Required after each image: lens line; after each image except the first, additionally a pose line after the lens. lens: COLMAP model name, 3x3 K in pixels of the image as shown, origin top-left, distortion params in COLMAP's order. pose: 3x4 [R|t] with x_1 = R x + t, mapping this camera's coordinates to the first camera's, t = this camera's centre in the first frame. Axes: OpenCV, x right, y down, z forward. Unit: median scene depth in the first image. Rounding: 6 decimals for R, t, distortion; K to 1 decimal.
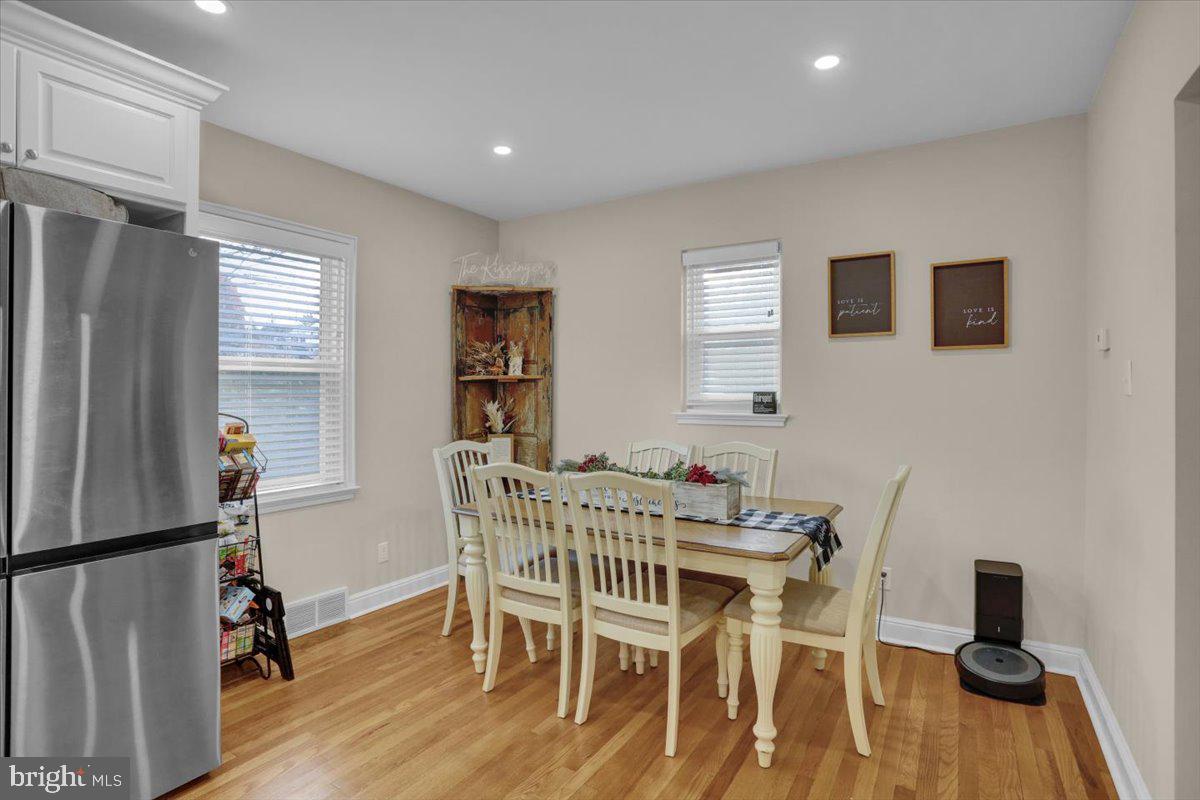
lens RADIAL K [[608.0, 0, 597.6], [0, 608.0, 389.6], [0, 0, 1]] dist [-0.076140, 0.036615]
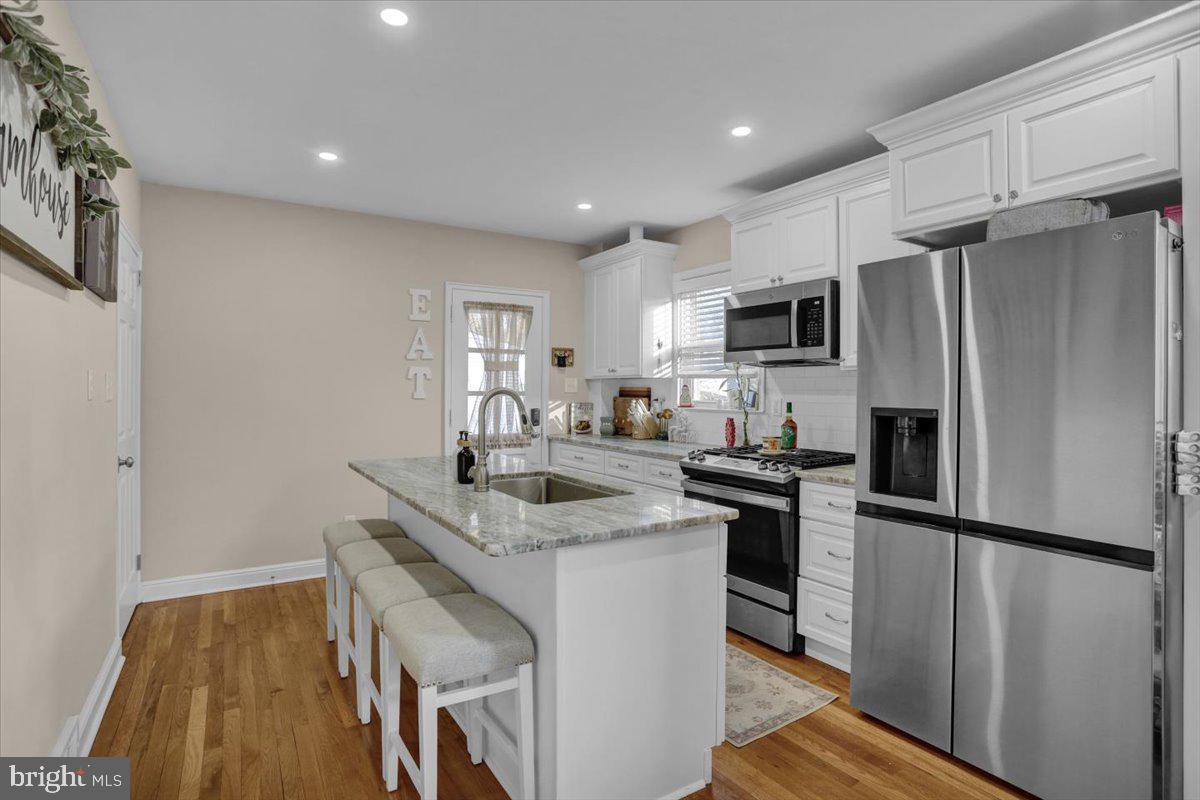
lens RADIAL K [[608.0, 0, 597.6], [0, 608.0, 389.6], [0, 0, 1]] dist [-0.076140, 0.036615]
pose [[-0.441438, -0.000225, -0.897292, 0.418220], [-0.004617, 0.999987, 0.002021, -0.000757], [0.897280, 0.005035, -0.441433, 0.654506]]
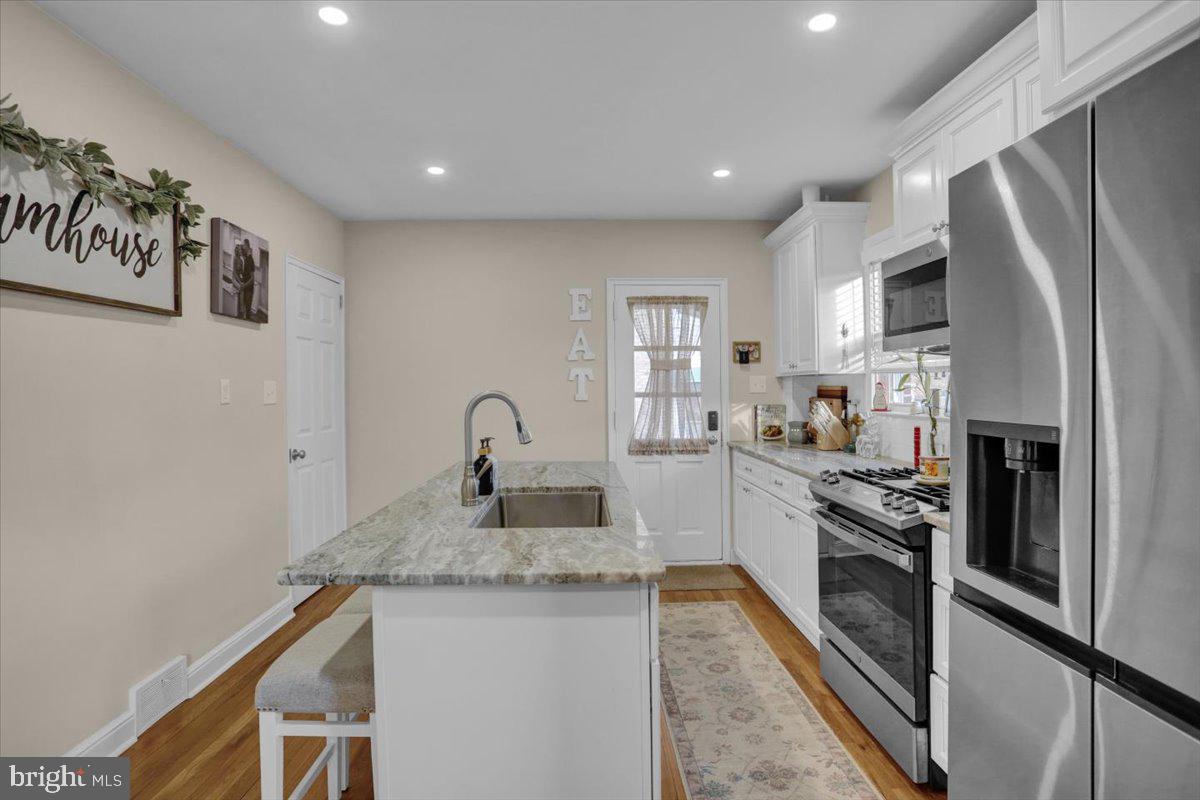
lens RADIAL K [[608.0, 0, 597.6], [0, 608.0, 389.6], [0, 0, 1]] dist [-0.076140, 0.036615]
pose [[-0.838919, 0.007040, -0.544211, -0.000830], [0.006381, 0.999975, 0.003099, -0.004096], [0.544219, -0.000872, -0.838942, 0.874682]]
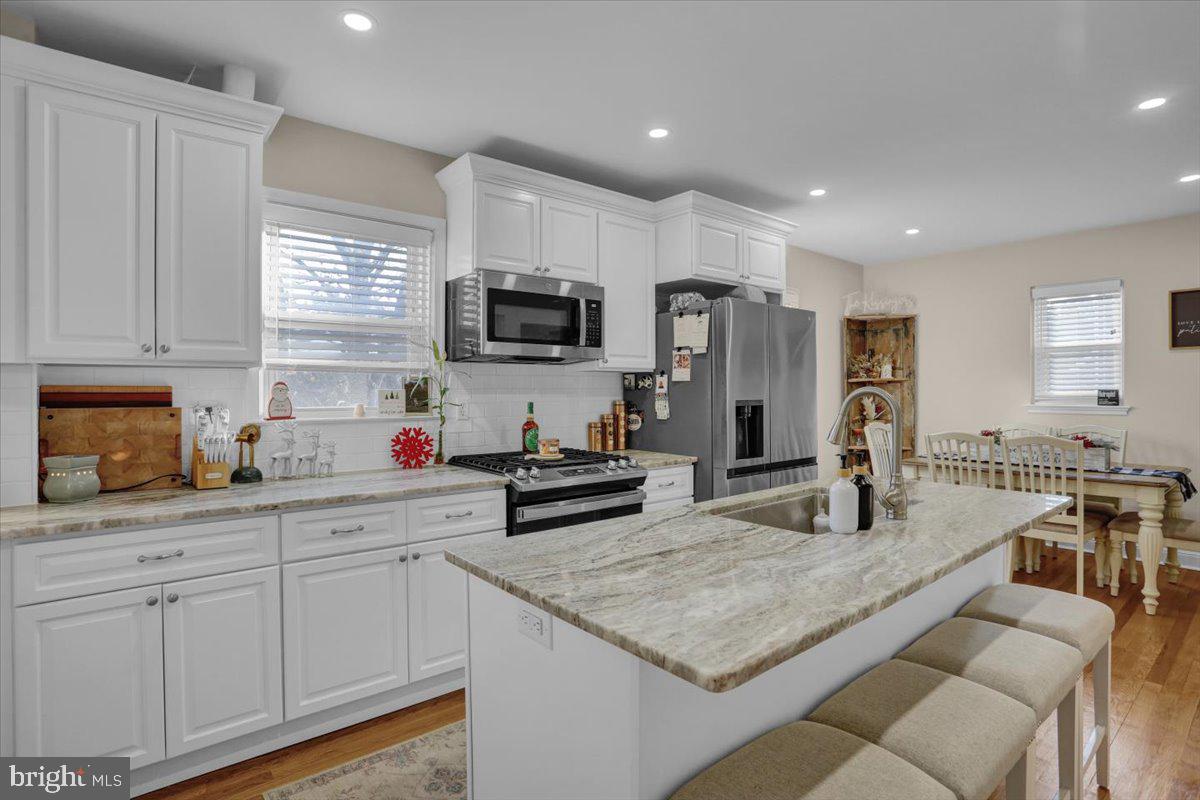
lens RADIAL K [[608.0, 0, 597.6], [0, 608.0, 389.6], [0, 0, 1]] dist [-0.076140, 0.036615]
pose [[0.948476, -0.001155, -0.316845, -0.402428], [0.001364, 0.999999, 0.000439, 0.001386], [0.316845, -0.000848, 0.948477, -0.629370]]
